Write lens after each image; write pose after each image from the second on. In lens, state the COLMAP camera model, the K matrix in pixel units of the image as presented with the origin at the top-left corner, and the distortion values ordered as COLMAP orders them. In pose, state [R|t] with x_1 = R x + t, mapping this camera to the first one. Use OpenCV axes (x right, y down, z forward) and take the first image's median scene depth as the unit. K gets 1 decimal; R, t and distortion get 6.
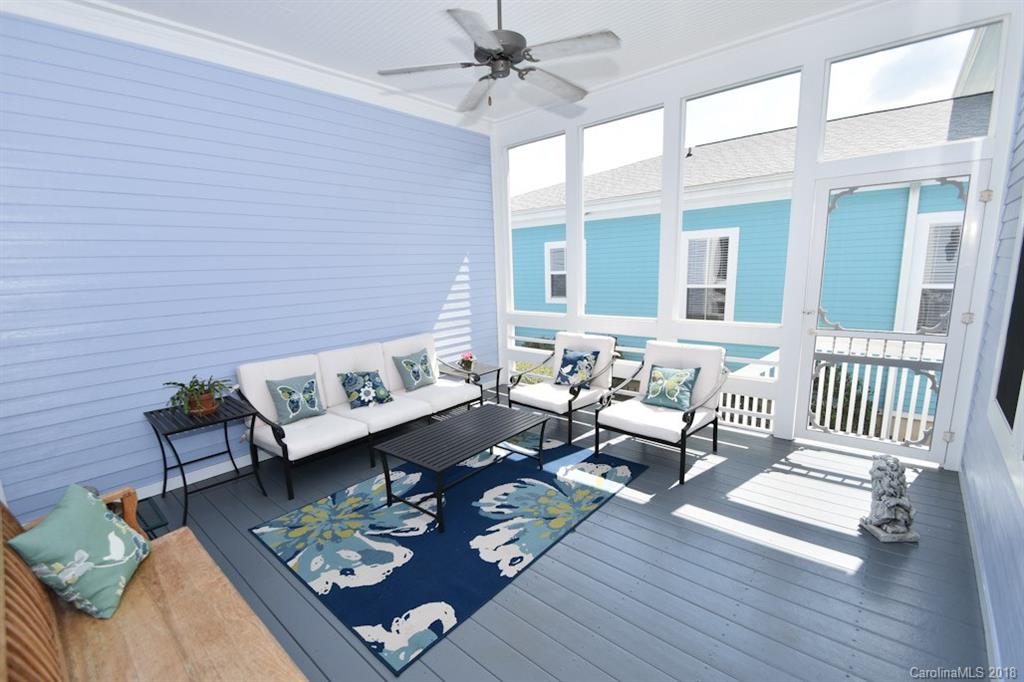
lens RADIAL K [[459.8, 0, 505.8], [0, 459.8, 356.3], [0, 0, 1]] dist [0.001803, -0.010199]
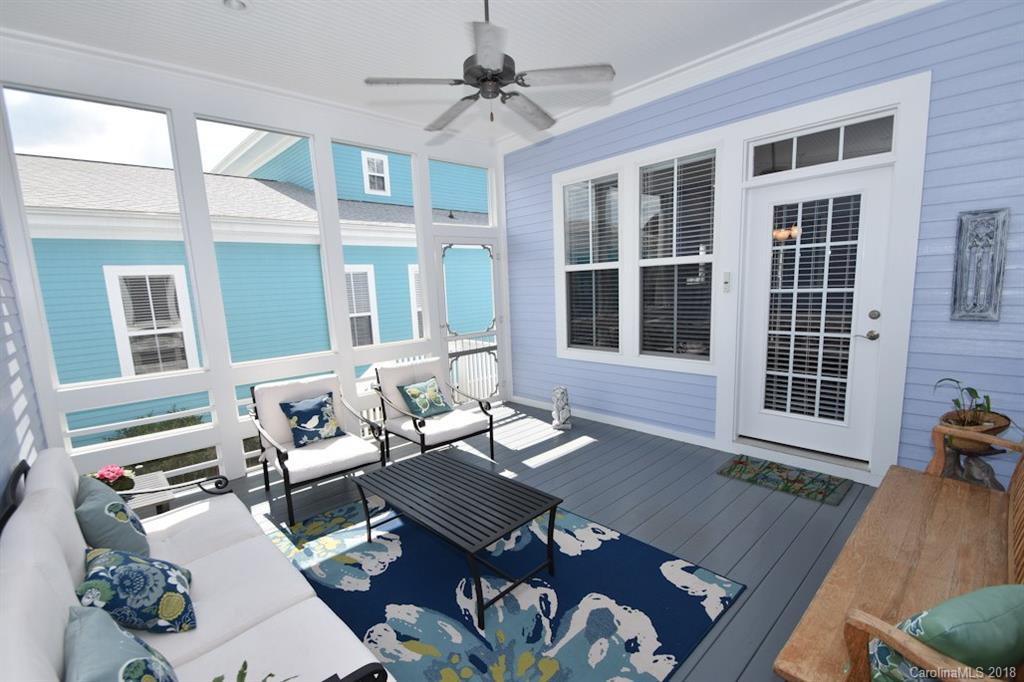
lens RADIAL K [[452.1, 0, 498.1], [0, 452.1, 355.2], [0, 0, 1]] dist [0.017565, -0.018963]
pose [[0.095438, -0.124252, 0.987650, -0.882015], [0.229671, 0.968158, 0.099607, -0.131832], [-0.968578, 0.217328, 0.120936, 0.819923]]
